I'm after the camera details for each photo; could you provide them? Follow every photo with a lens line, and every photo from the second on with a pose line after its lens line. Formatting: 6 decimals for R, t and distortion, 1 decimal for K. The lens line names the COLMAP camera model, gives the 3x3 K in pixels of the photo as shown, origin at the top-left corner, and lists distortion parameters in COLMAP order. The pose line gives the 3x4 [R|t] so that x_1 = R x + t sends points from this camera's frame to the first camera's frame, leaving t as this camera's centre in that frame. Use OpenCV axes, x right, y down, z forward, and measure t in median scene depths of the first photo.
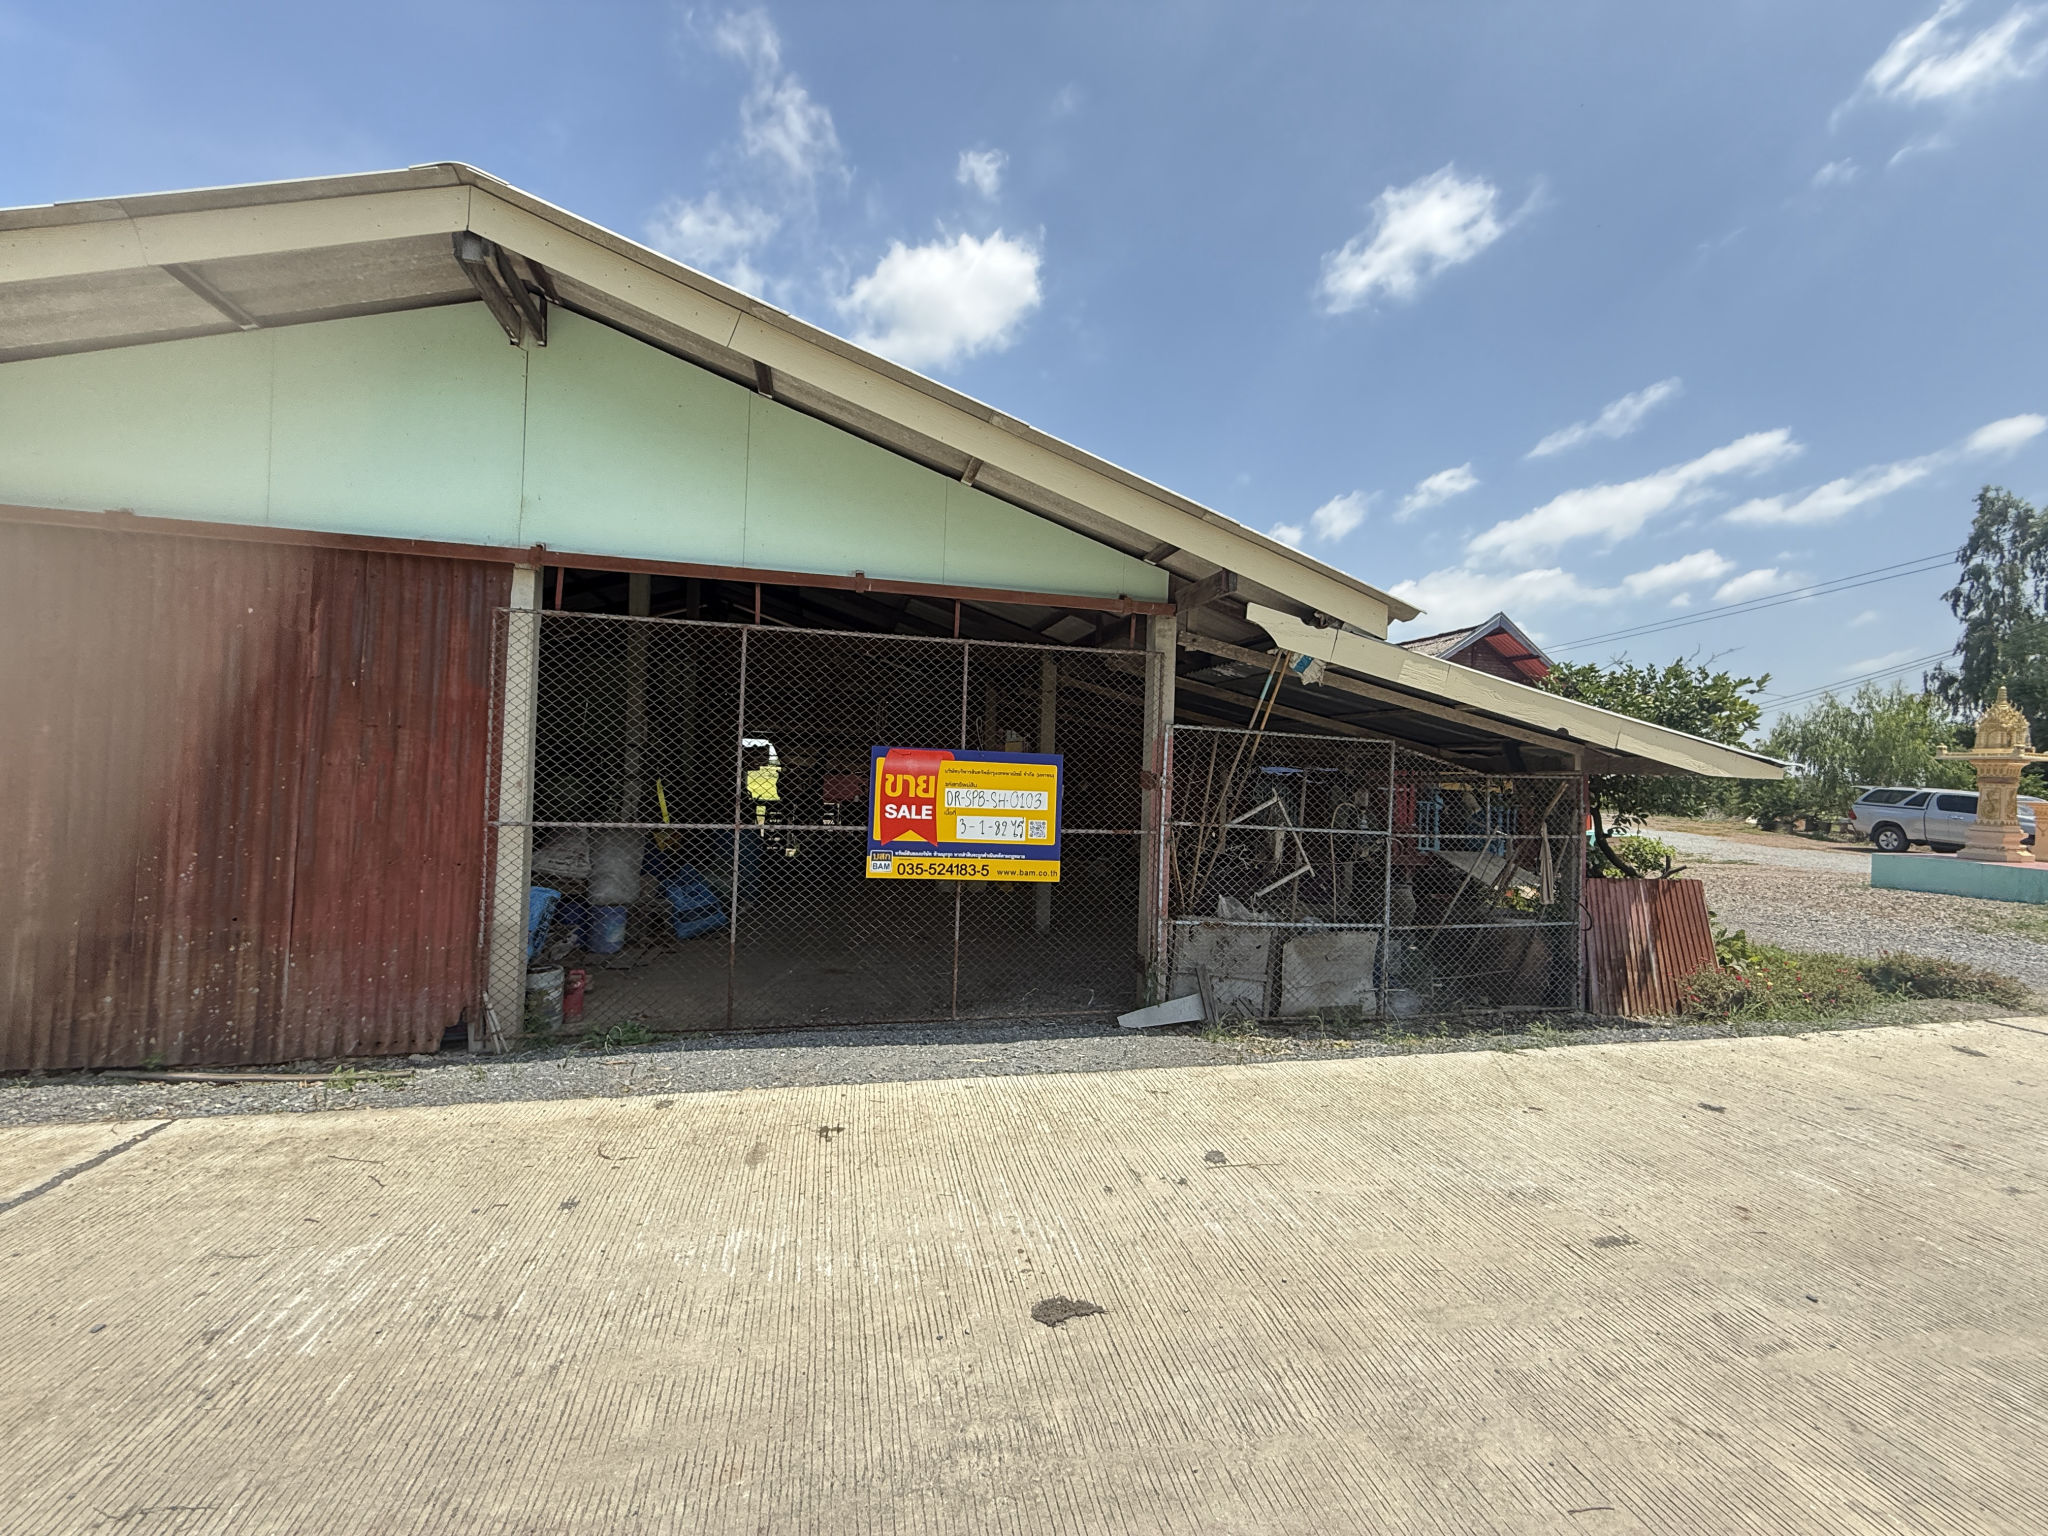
lens RADIAL K [[818.1, 0, 1017.6], [0, 818.1, 763.6], [0, 0, 1]] dist [-0.000969, -0.000136]
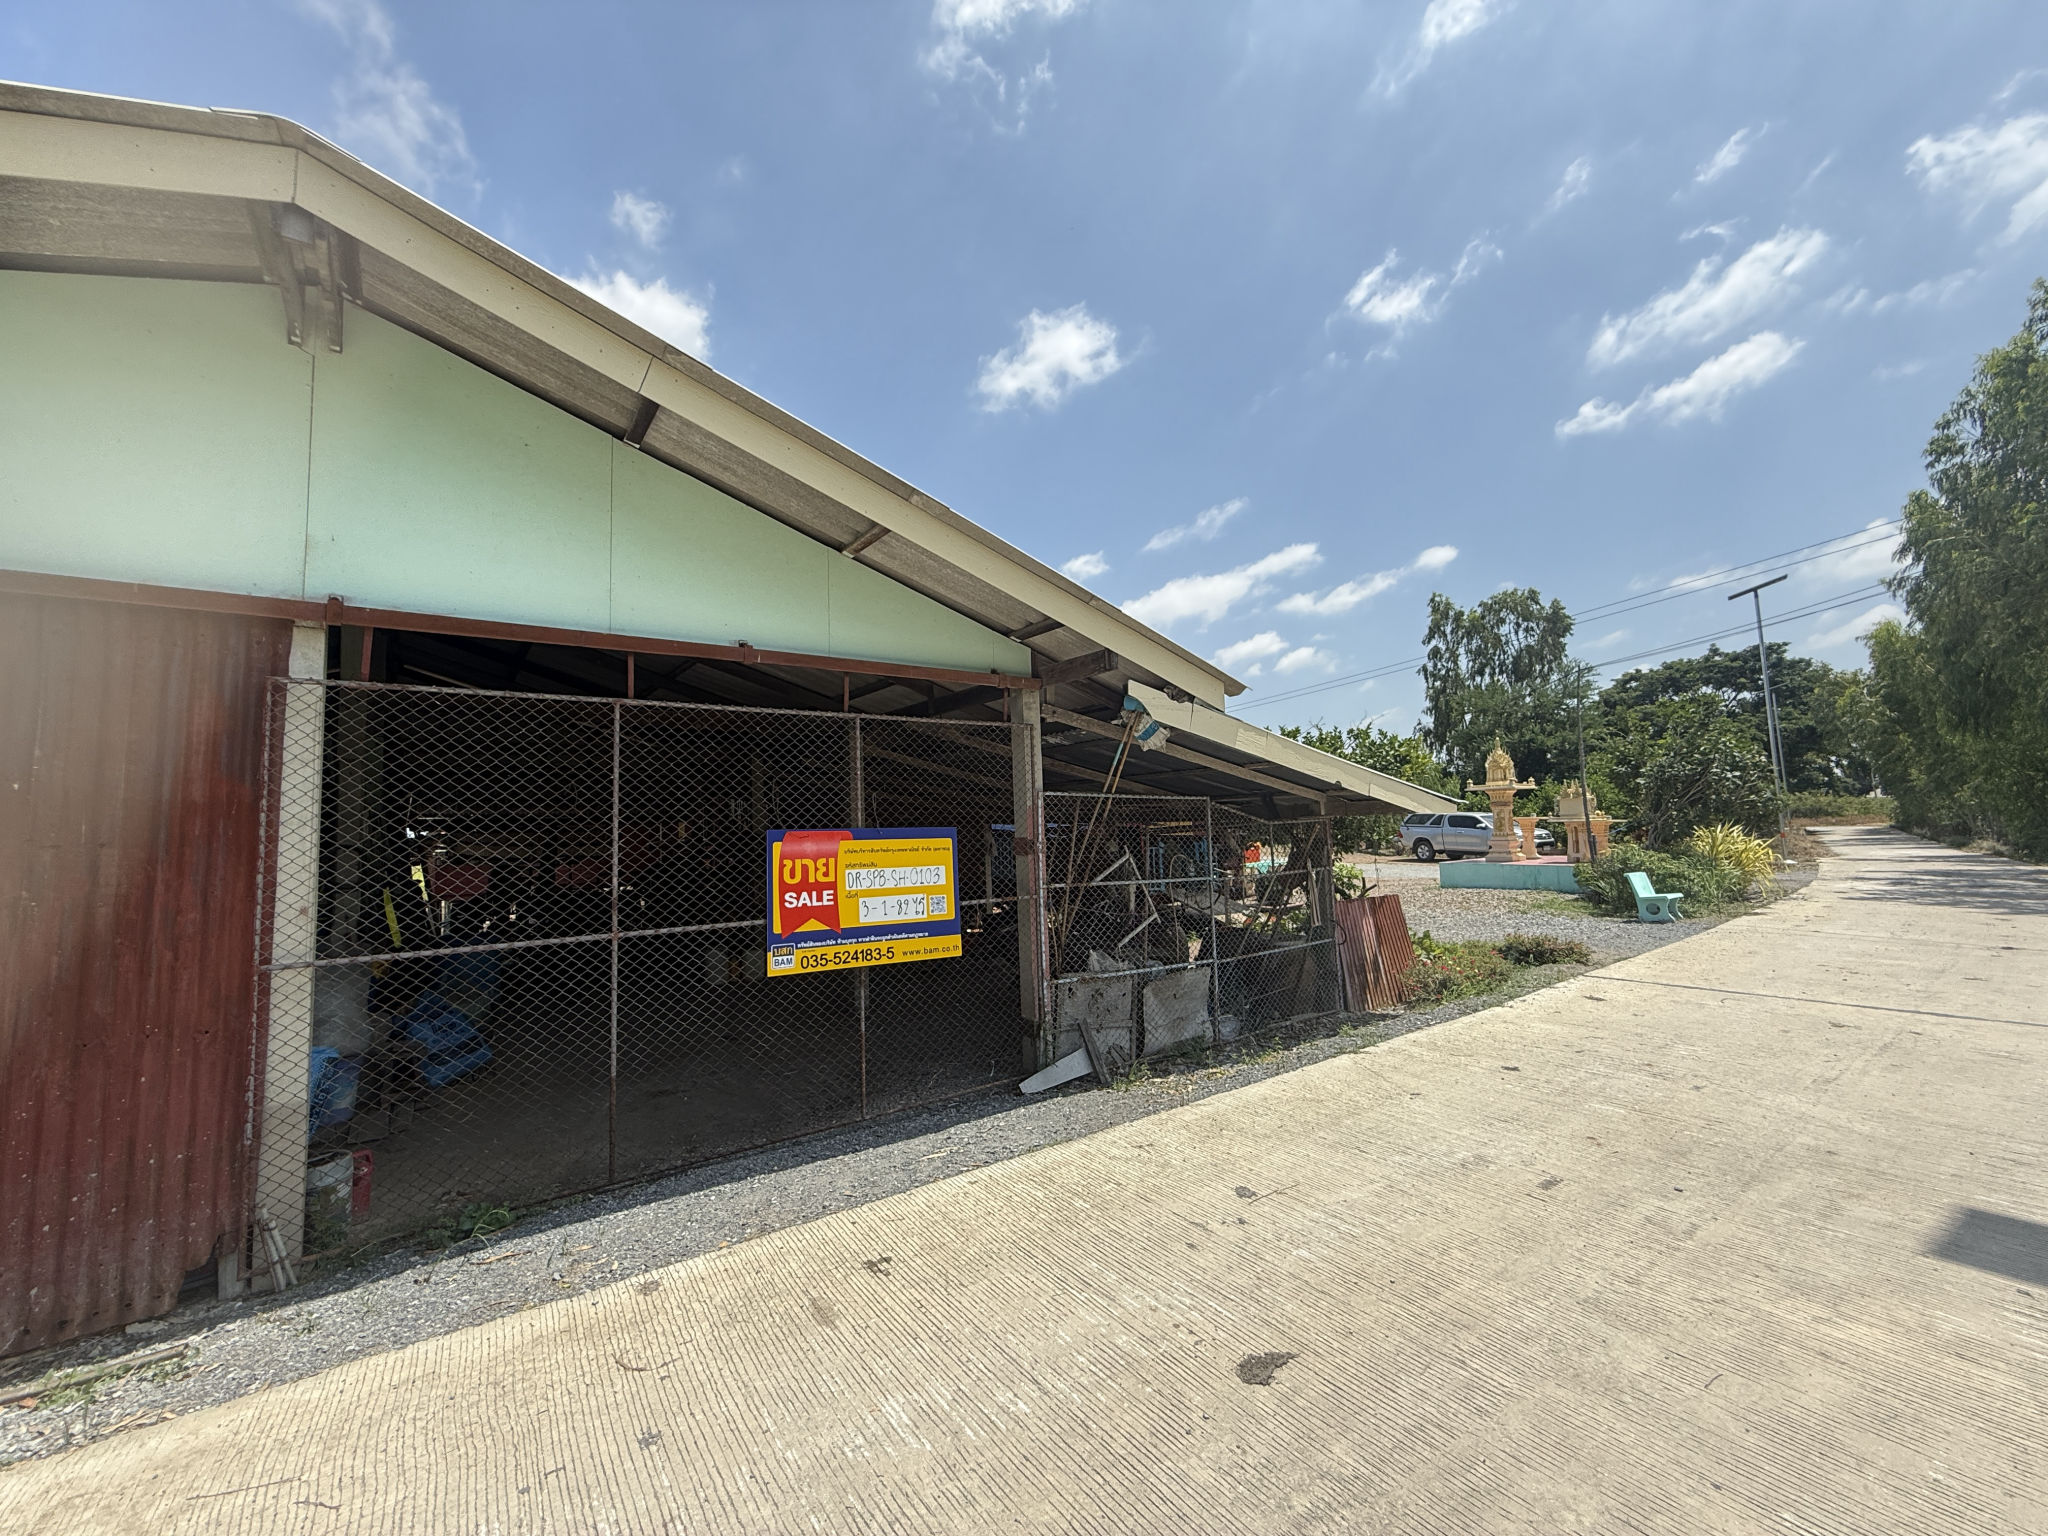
lens RADIAL K [[818.1, 0, 1017.6], [0, 818.1, 763.6], [0, 0, 1]] dist [-0.000969, -0.000136]
pose [[0.921277, -0.030363, 0.387721, -0.272413], [0.059436, 0.996229, -0.063210, -0.021365], [-0.384339, 0.081279, 0.919607, 0.045300]]
